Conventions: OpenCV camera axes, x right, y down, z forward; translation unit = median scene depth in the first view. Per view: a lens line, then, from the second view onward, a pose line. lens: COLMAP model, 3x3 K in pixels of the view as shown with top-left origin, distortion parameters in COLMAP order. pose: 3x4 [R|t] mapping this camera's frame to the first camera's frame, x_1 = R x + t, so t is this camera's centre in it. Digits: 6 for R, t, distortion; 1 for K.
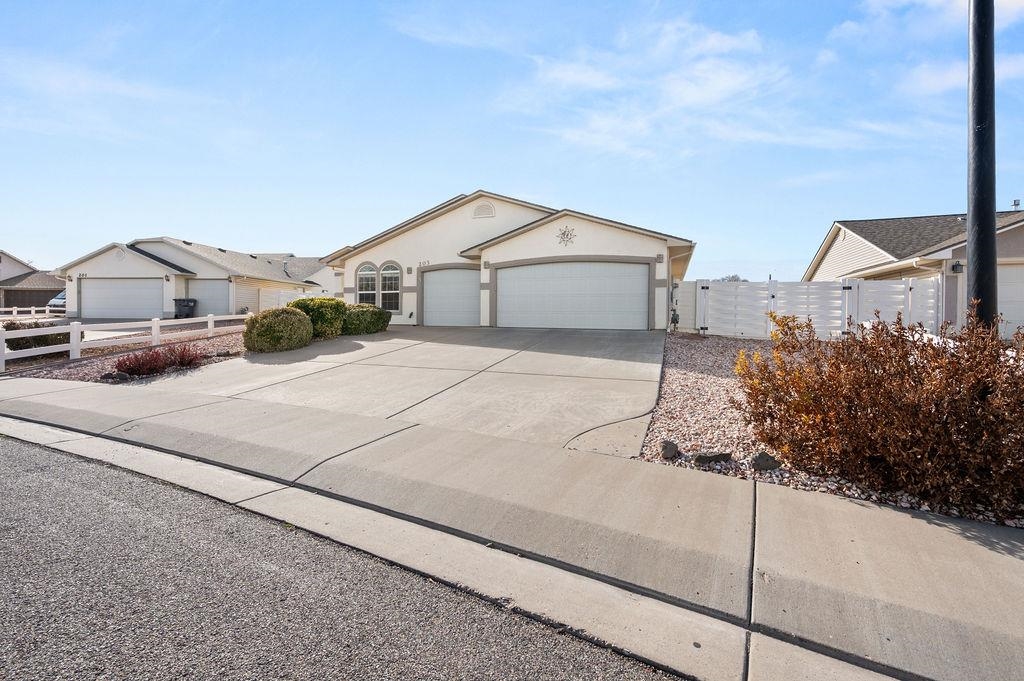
lens RADIAL K [[409.6, 0, 490.3], [0, 409.6, 324.6], [0, 0, 1]] dist [-0.000493, 0.000469]
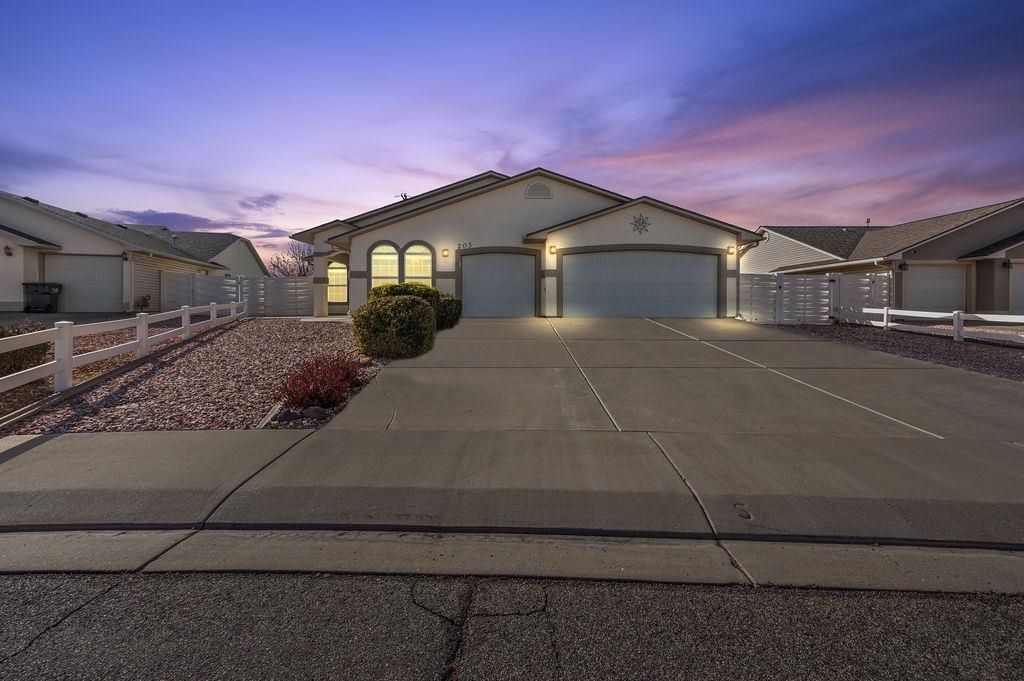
lens RADIAL K [[409.6, 0, 526.2], [0, 409.6, 311.8], [0, 0, 1]] dist [-0.000493, 0.000469]
pose [[0.939254, -0.011659, 0.343025, -0.330274], [0.012811, 0.999917, -0.001092, -0.005666], [-0.342984, 0.005420, 0.939326, 0.133188]]
